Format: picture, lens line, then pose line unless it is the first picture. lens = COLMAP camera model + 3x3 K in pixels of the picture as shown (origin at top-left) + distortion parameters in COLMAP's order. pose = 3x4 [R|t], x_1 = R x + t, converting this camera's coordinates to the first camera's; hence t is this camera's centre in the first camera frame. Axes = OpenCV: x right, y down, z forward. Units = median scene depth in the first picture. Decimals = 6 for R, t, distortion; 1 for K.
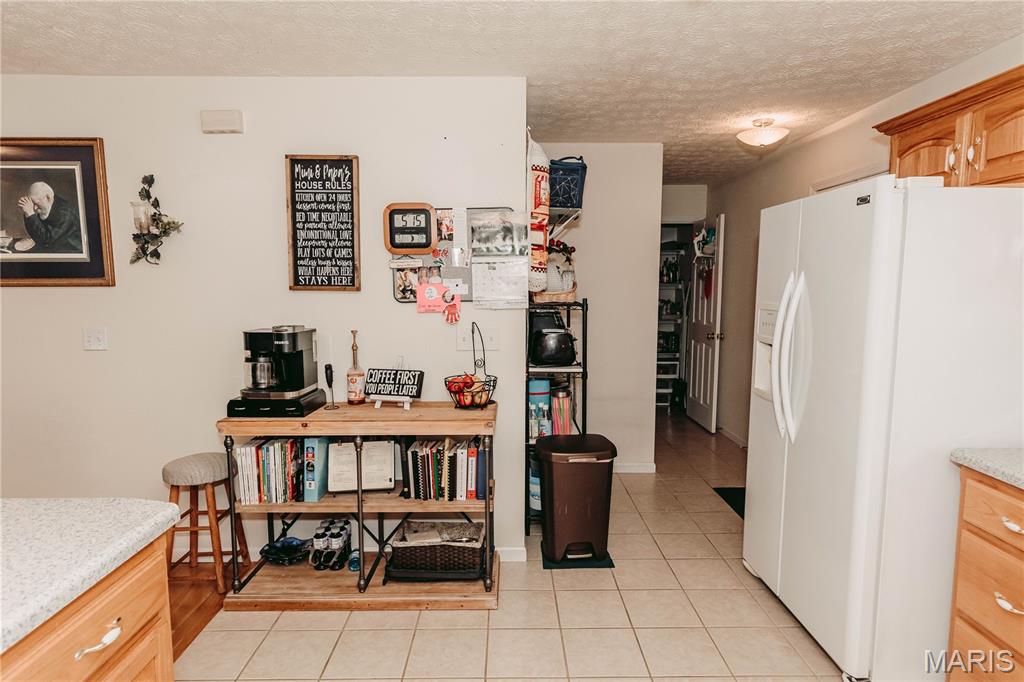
lens RADIAL K [[553.2, 0, 513.2], [0, 553.2, 342.2], [0, 0, 1]] dist [0.004667, 0.000488]
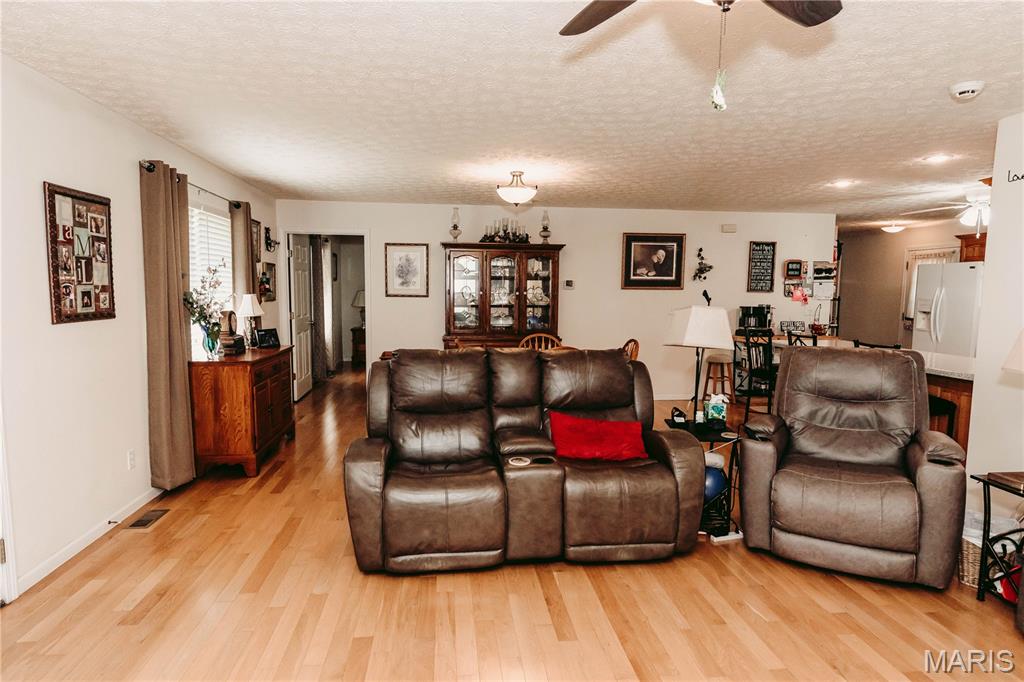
lens RADIAL K [[553.2, 0, 510.0], [0, 553.2, 341.2], [0, 0, 1]] dist [0.004667, 0.000488]
pose [[0.995048, 0.000771, 0.099391, -1.803333], [0.000591, 0.999906, -0.013679, 0.176233], [-0.099392, 0.013670, 0.994954, -1.507244]]
